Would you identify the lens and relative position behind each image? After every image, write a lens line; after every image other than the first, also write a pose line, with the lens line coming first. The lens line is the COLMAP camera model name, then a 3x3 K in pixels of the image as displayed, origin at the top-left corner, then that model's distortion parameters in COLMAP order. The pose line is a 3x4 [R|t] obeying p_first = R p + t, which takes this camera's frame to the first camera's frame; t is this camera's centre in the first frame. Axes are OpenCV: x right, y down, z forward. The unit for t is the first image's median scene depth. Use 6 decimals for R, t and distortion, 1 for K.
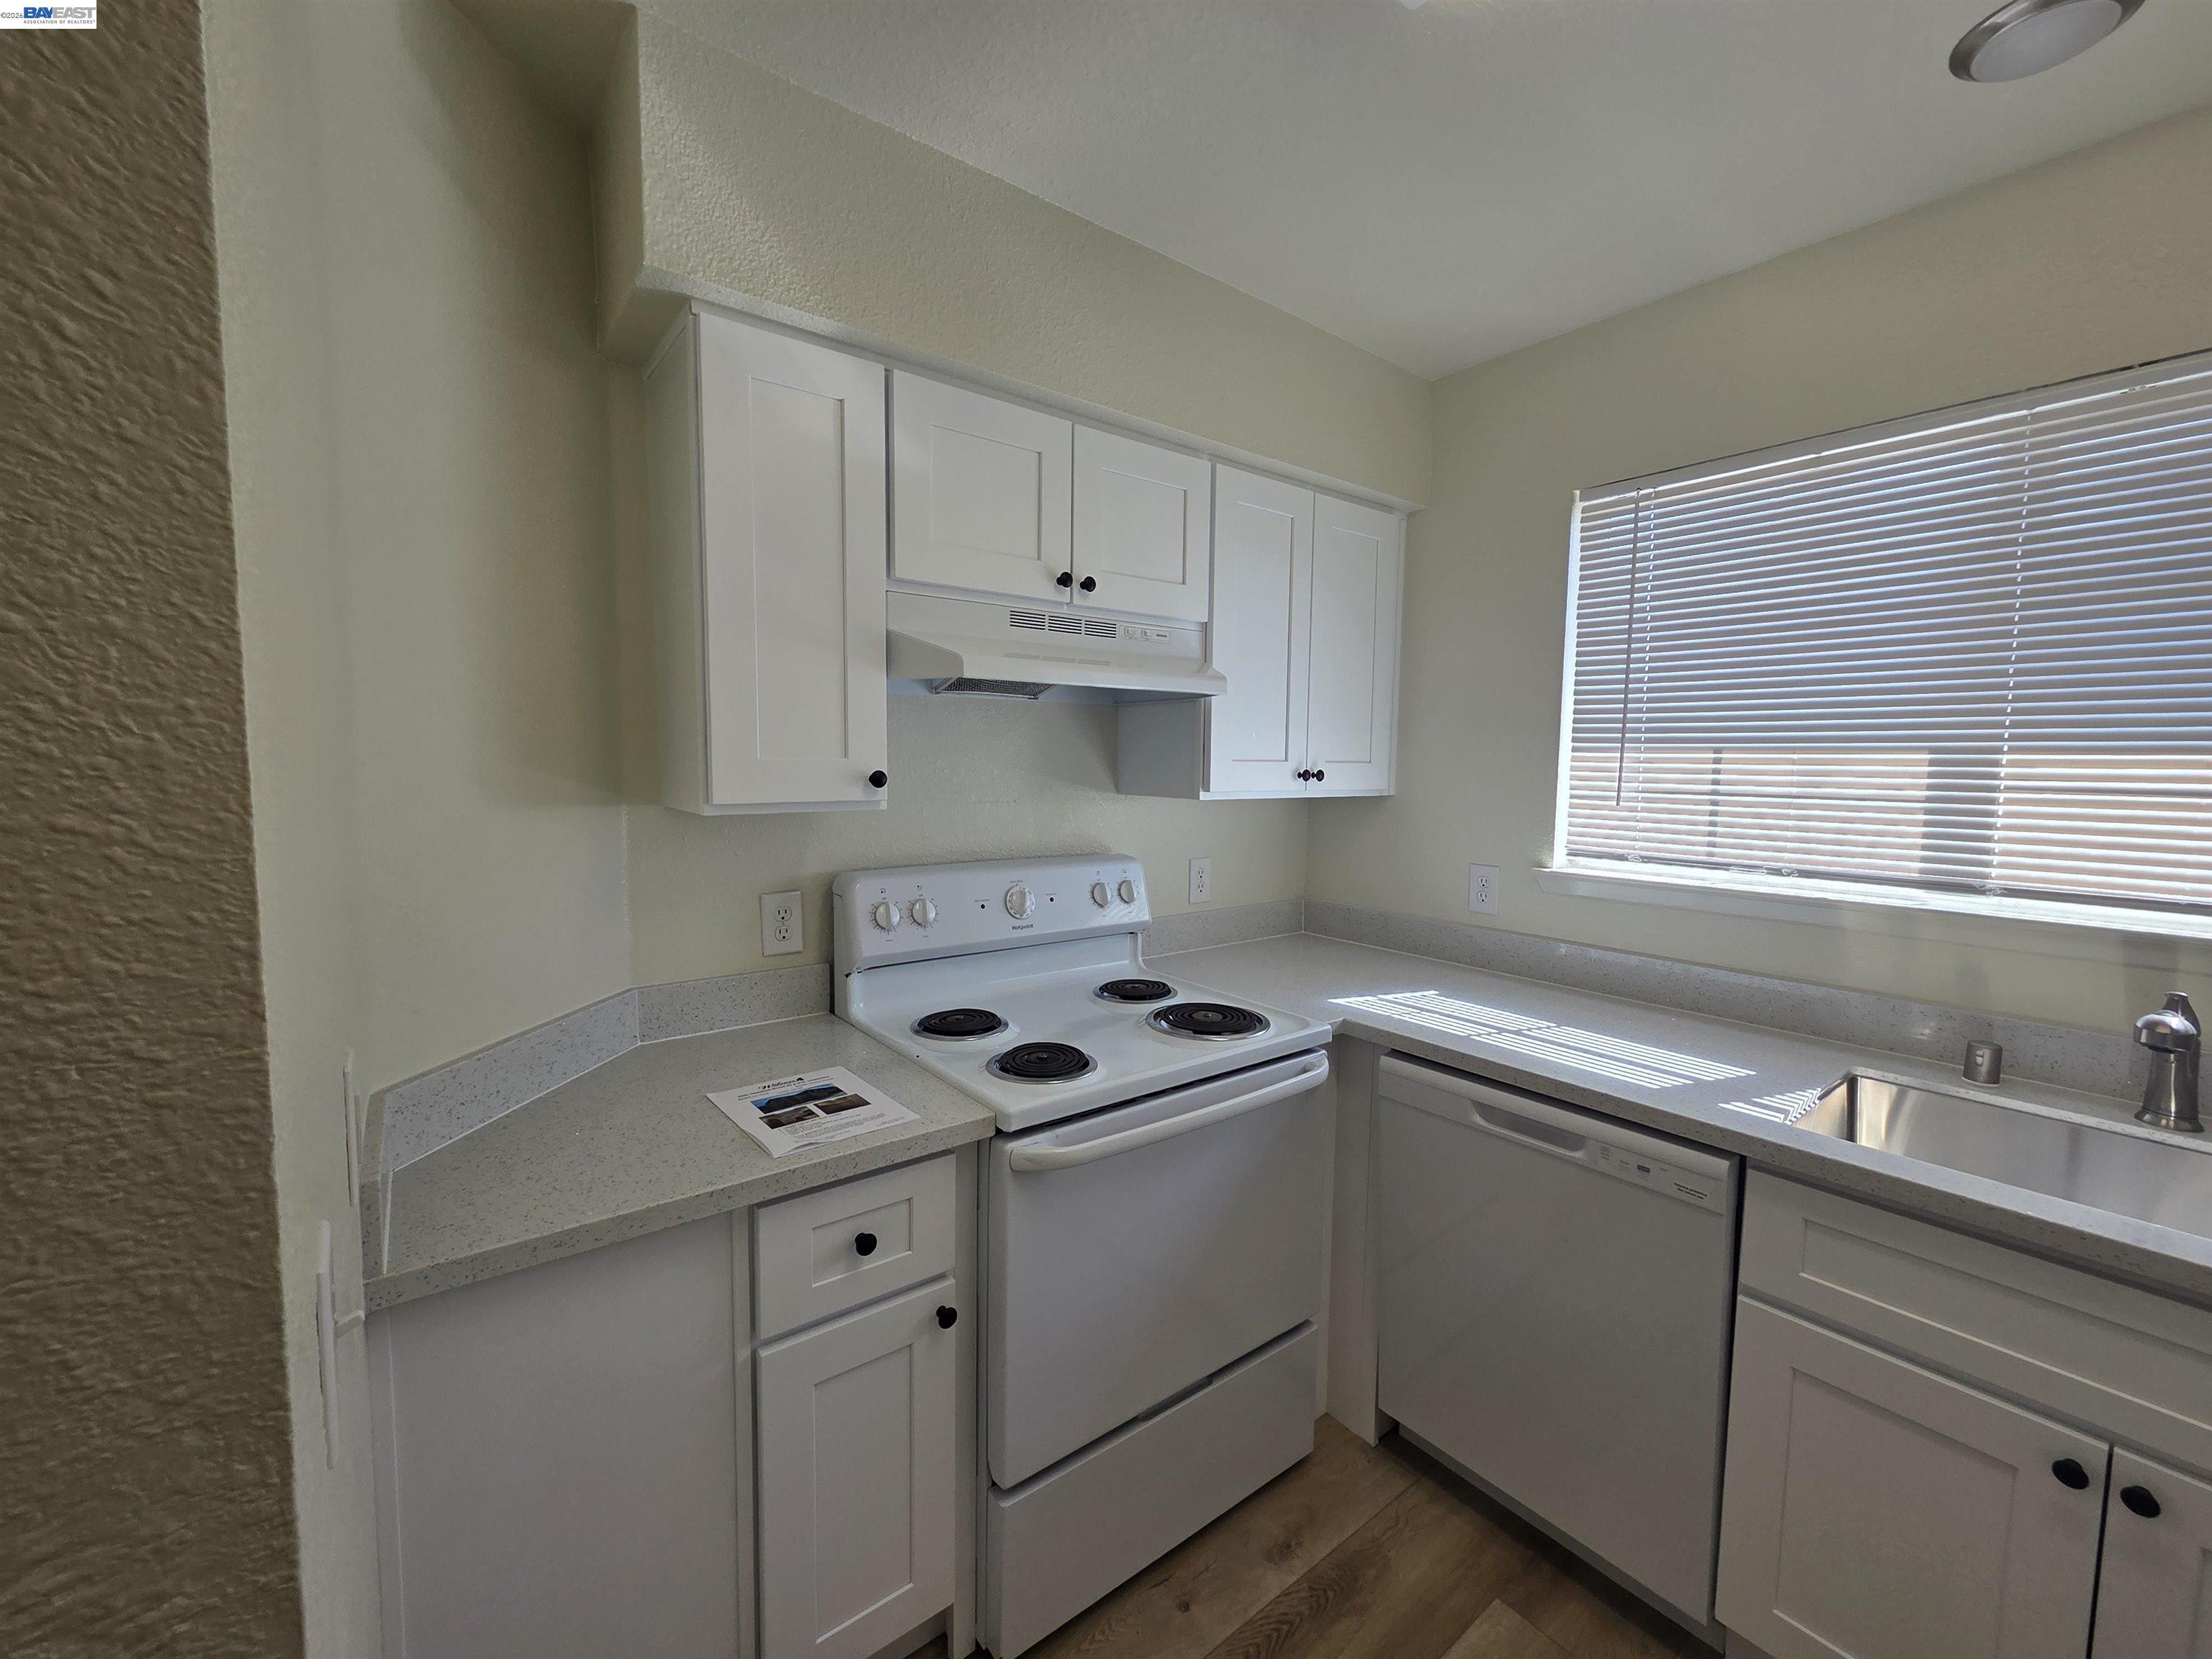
lens RADIAL K [[900.9, 0, 1109.2], [0, 900.9, 830.9], [0, 0, 1]] dist [0.001672, 0.000555]
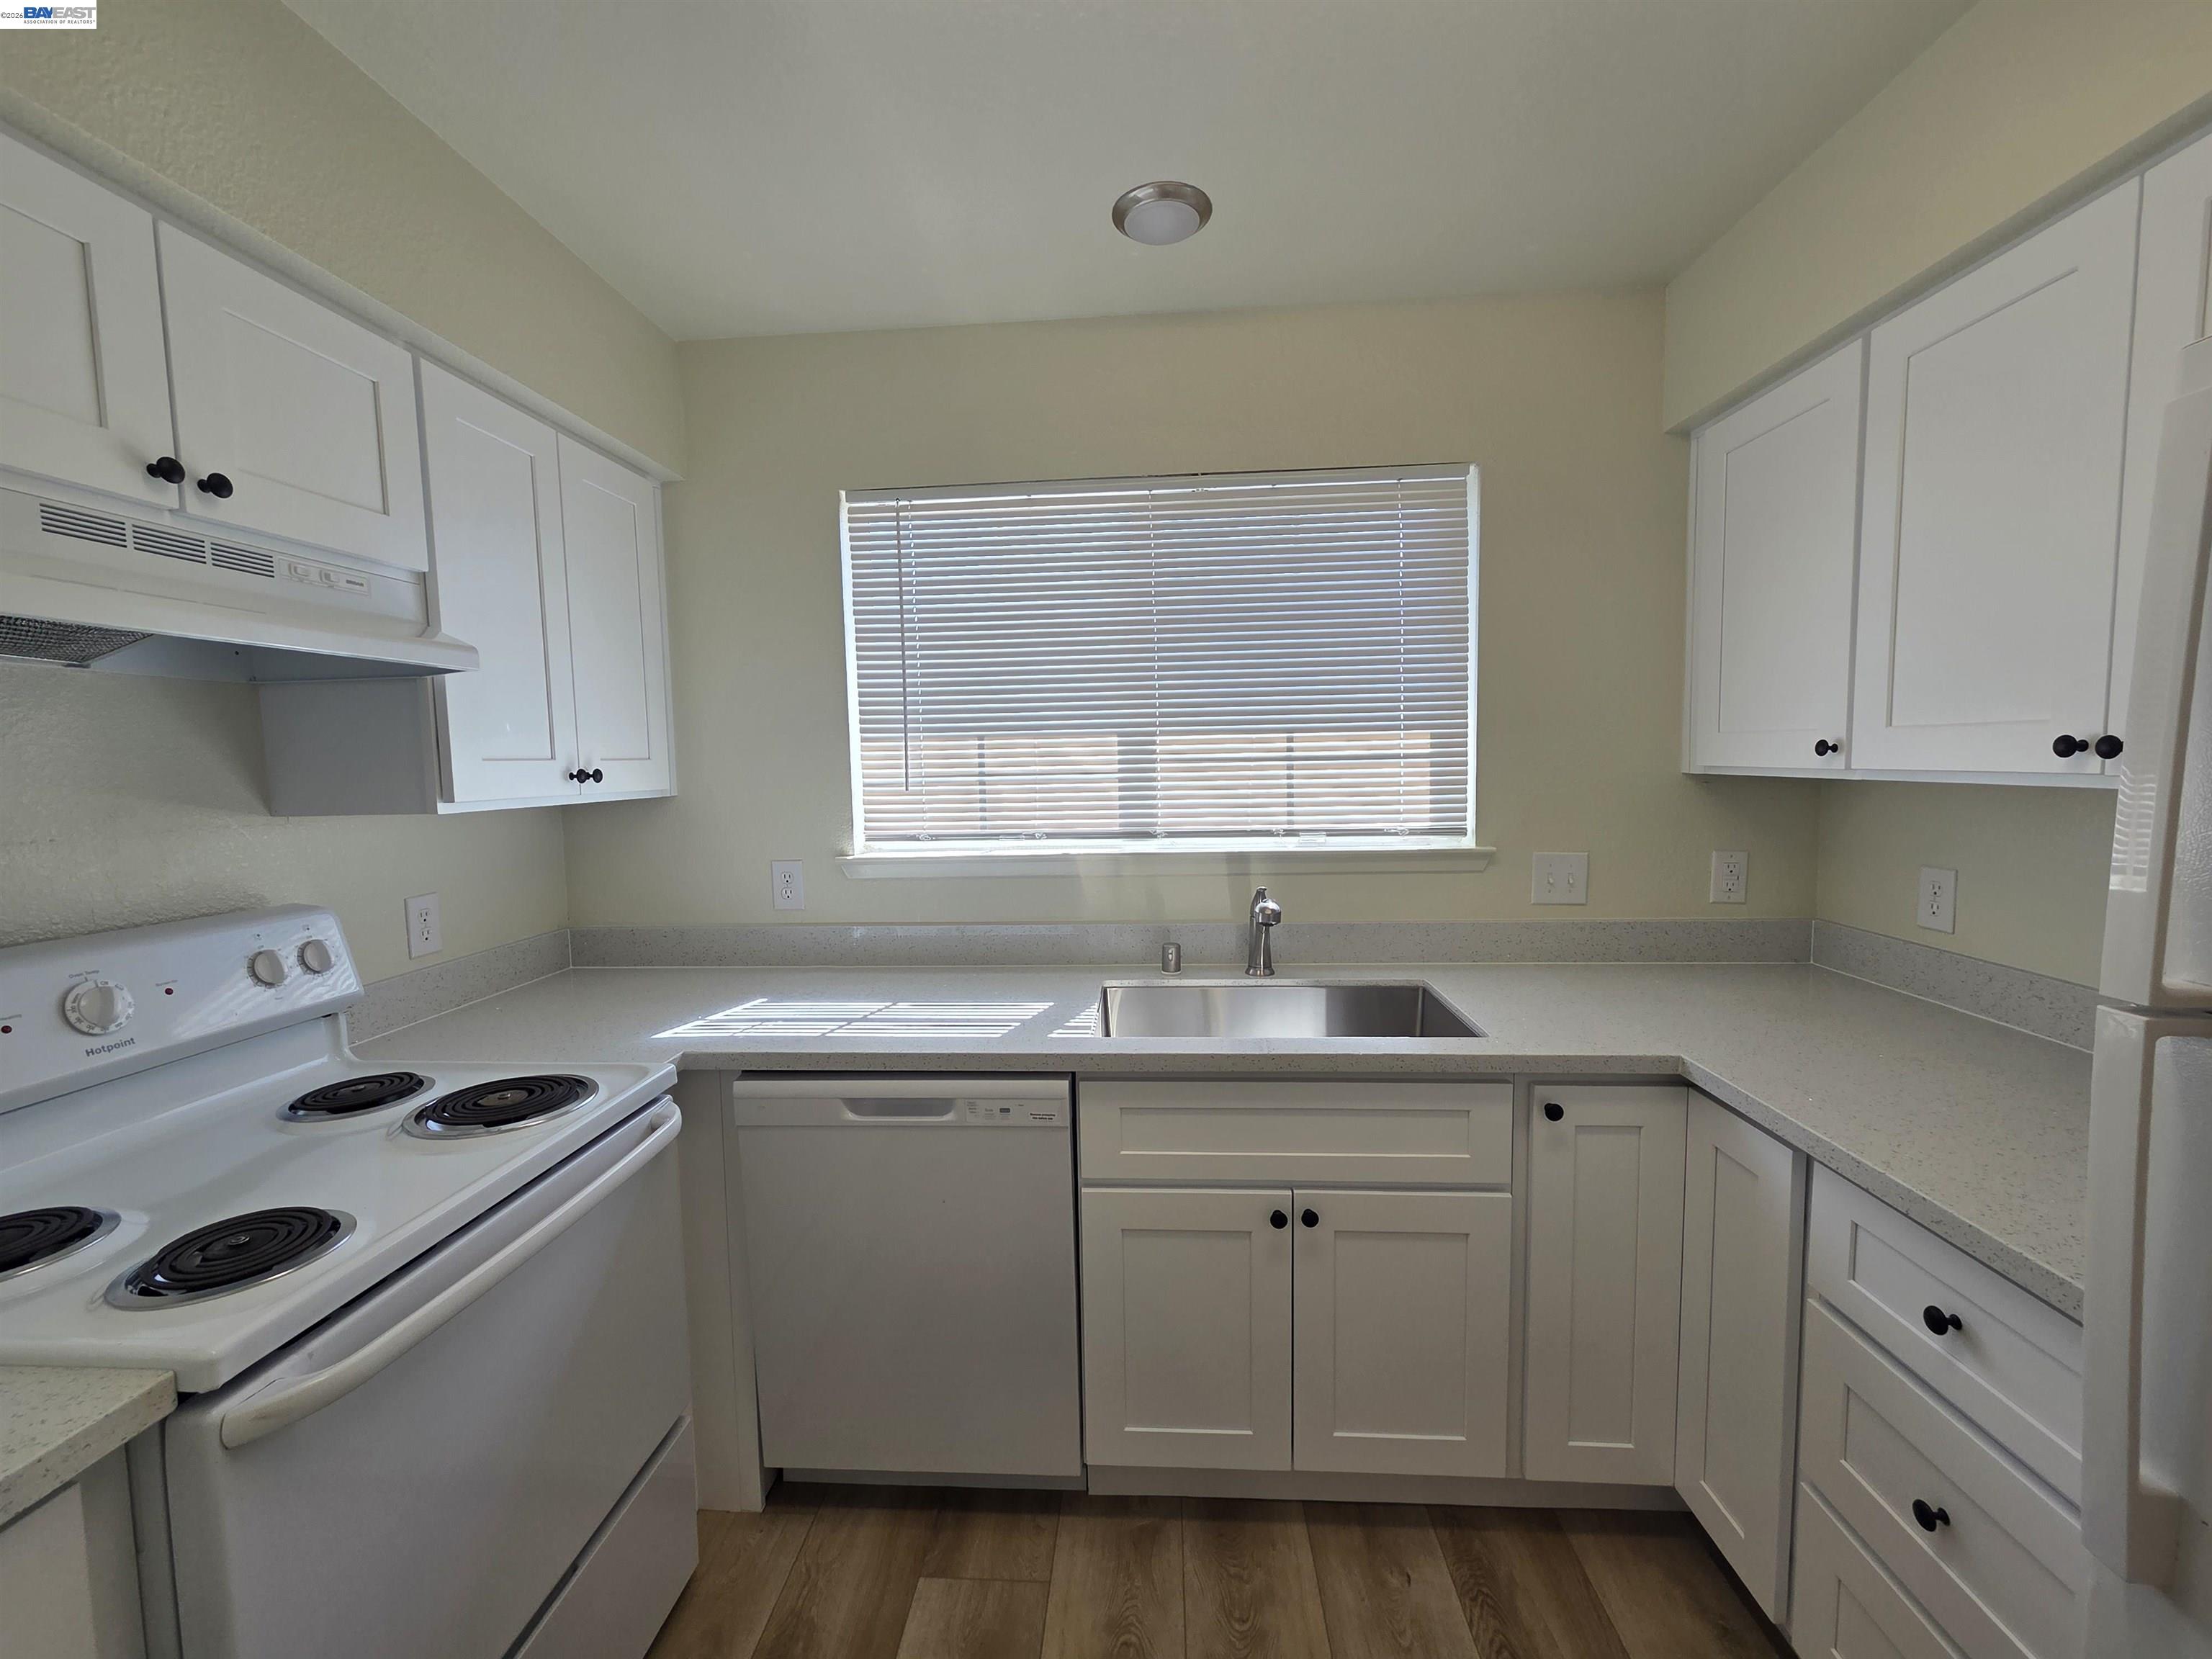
lens RADIAL K [[896.3, 0, 1090.1], [0, 896.3, 828.3], [0, 0, 1]] dist [0.001104, 0.000072]
pose [[0.670059, -0.084619, 0.737469, -0.104647], [0.090484, 0.995384, 0.031999, 0.002668], [-0.736772, 0.045287, 0.674622, 0.139026]]
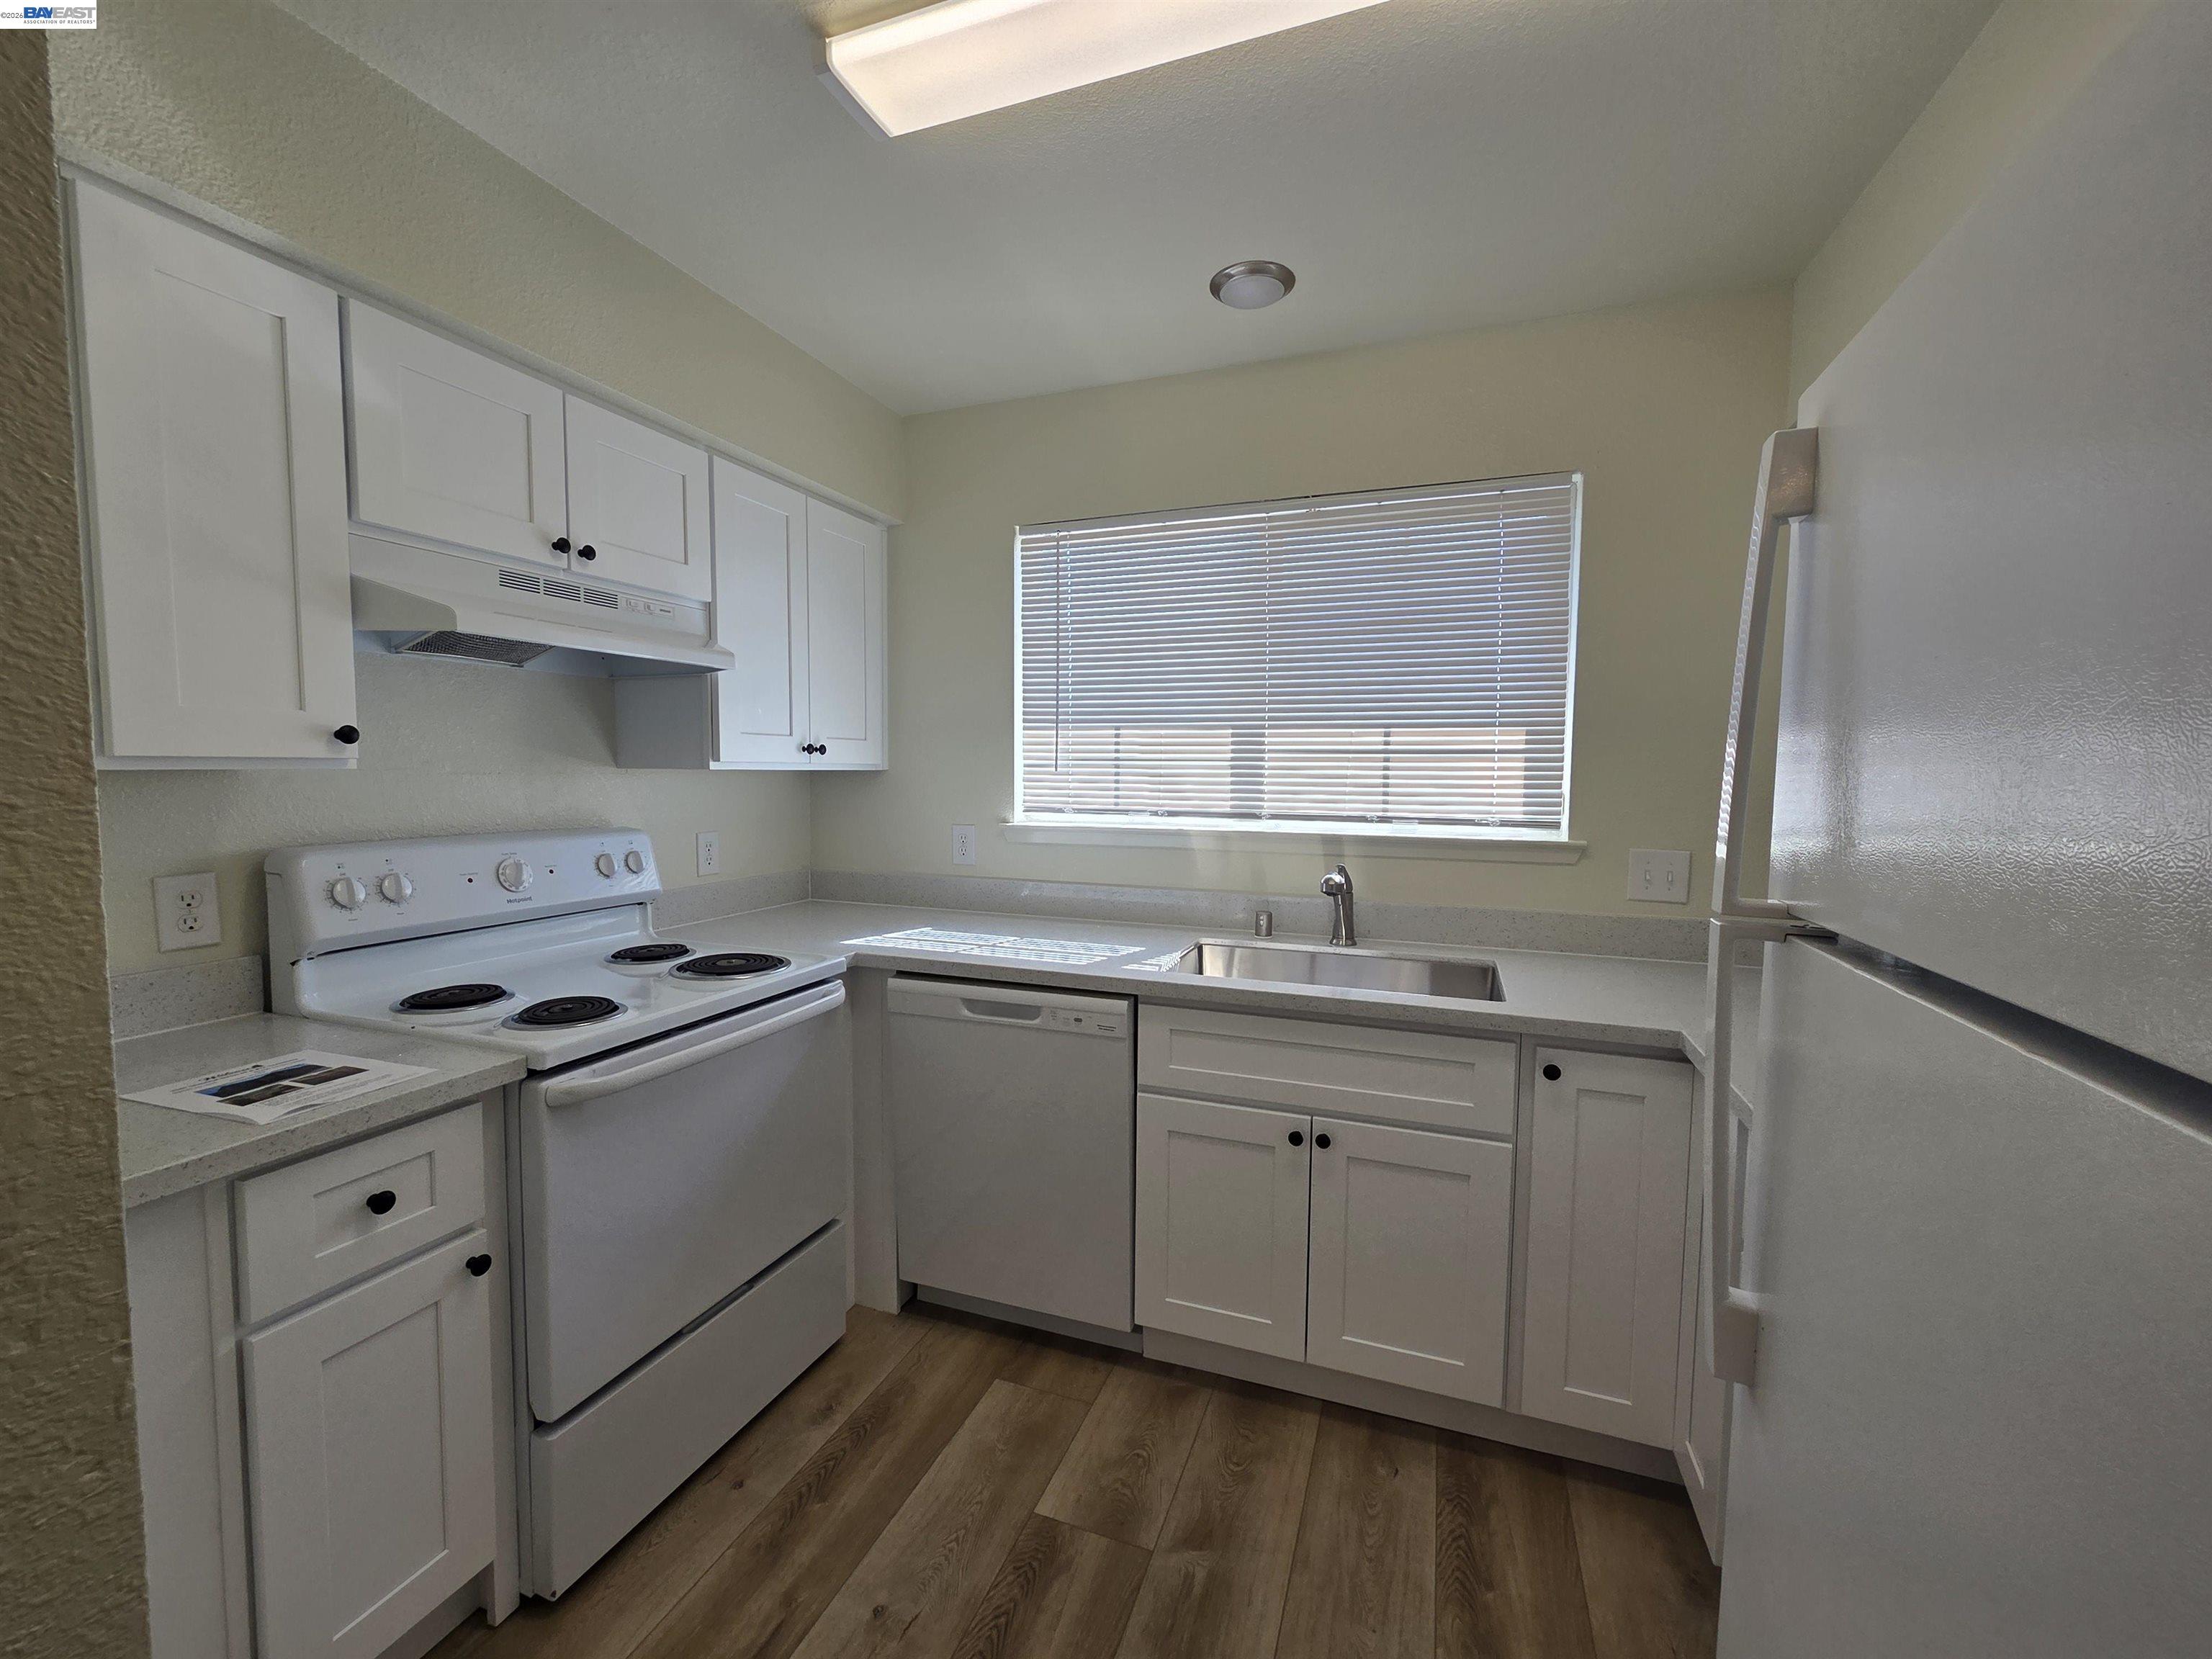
lens RADIAL K [[903.2, 0, 1101.7], [0, 903.2, 830.4], [0, 0, 1]] dist [0.002710, 0.000108]
pose [[0.854769, -0.040508, 0.517425, -0.072987], [0.045556, 0.998957, 0.002947, 0.069087], [-0.517005, 0.021053, 0.855723, -0.185380]]
